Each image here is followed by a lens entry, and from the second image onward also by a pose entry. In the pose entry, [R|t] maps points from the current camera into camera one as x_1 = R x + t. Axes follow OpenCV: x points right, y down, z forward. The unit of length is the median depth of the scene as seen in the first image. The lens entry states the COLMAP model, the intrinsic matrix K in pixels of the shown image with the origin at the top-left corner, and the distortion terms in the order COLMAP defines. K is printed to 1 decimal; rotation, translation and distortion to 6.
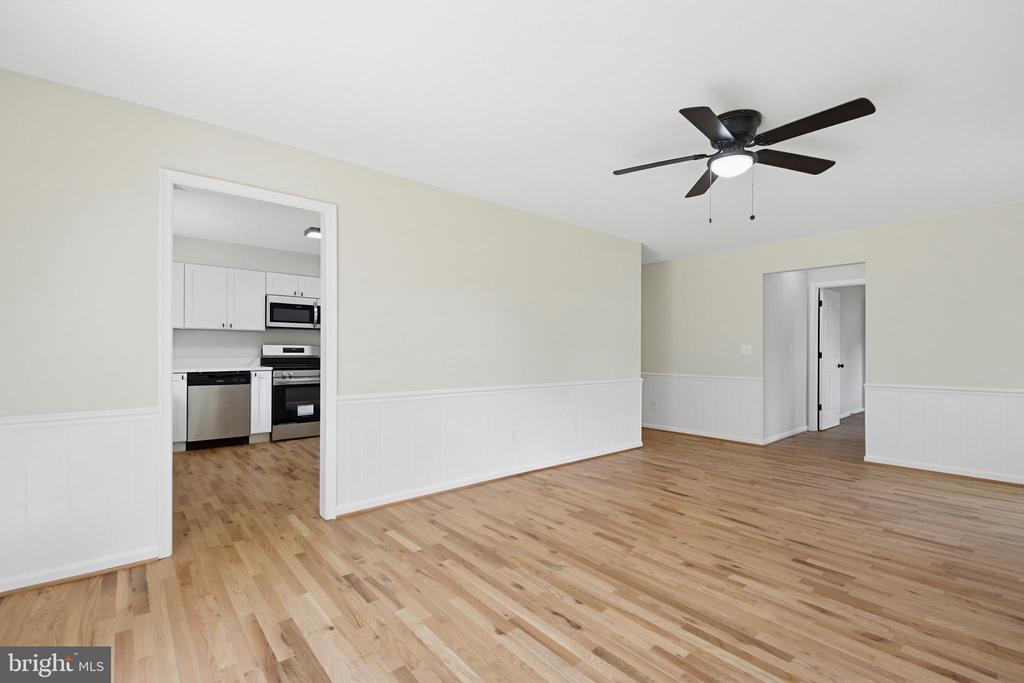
lens RADIAL K [[456.3, 0, 518.4], [0, 456.3, 347.6], [0, 0, 1]] dist [0.001345, 0.000072]
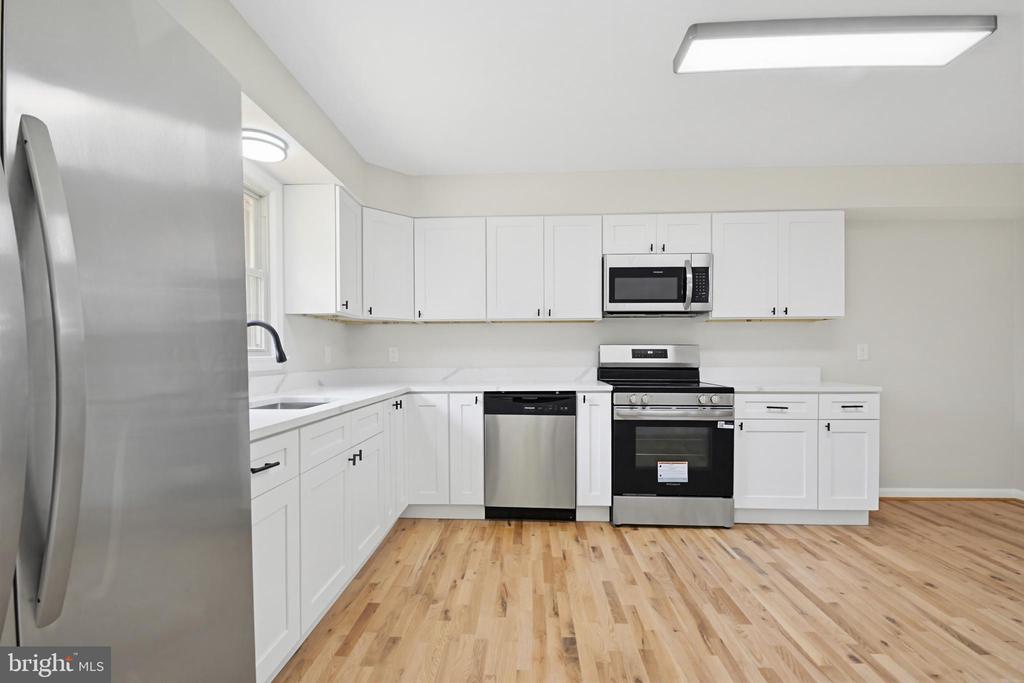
lens RADIAL K [[451.4, 0, 505.2], [0, 451.4, 356.8], [0, 0, 1]] dist [0.000448, -0.000430]
pose [[0.721351, -0.001156, -0.692569, -0.262397], [0.009676, 0.999918, 0.008410, 0.003467], [0.692502, -0.012768, 0.721303, 0.530011]]
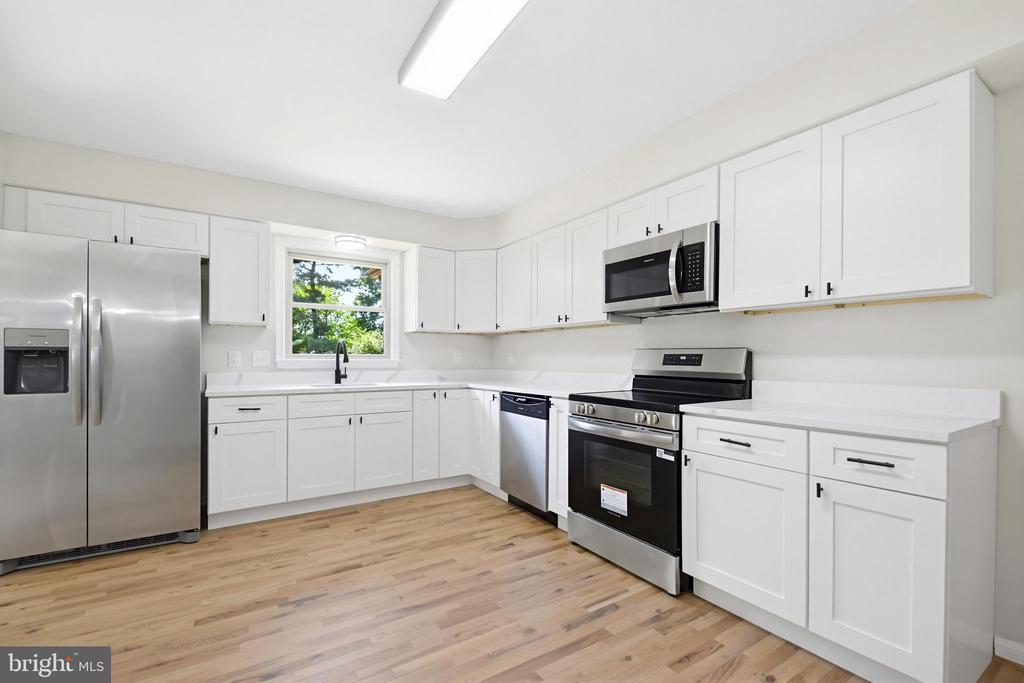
lens RADIAL K [[451.4, 0, 505.2], [0, 451.4, 356.8], [0, 0, 1]] dist [0.000448, -0.000430]
pose [[-0.145613, -0.007004, -0.989317, -0.034113], [0.002795, 0.999968, -0.007491, 0.006360], [0.989338, -0.003856, -0.145589, 0.993748]]
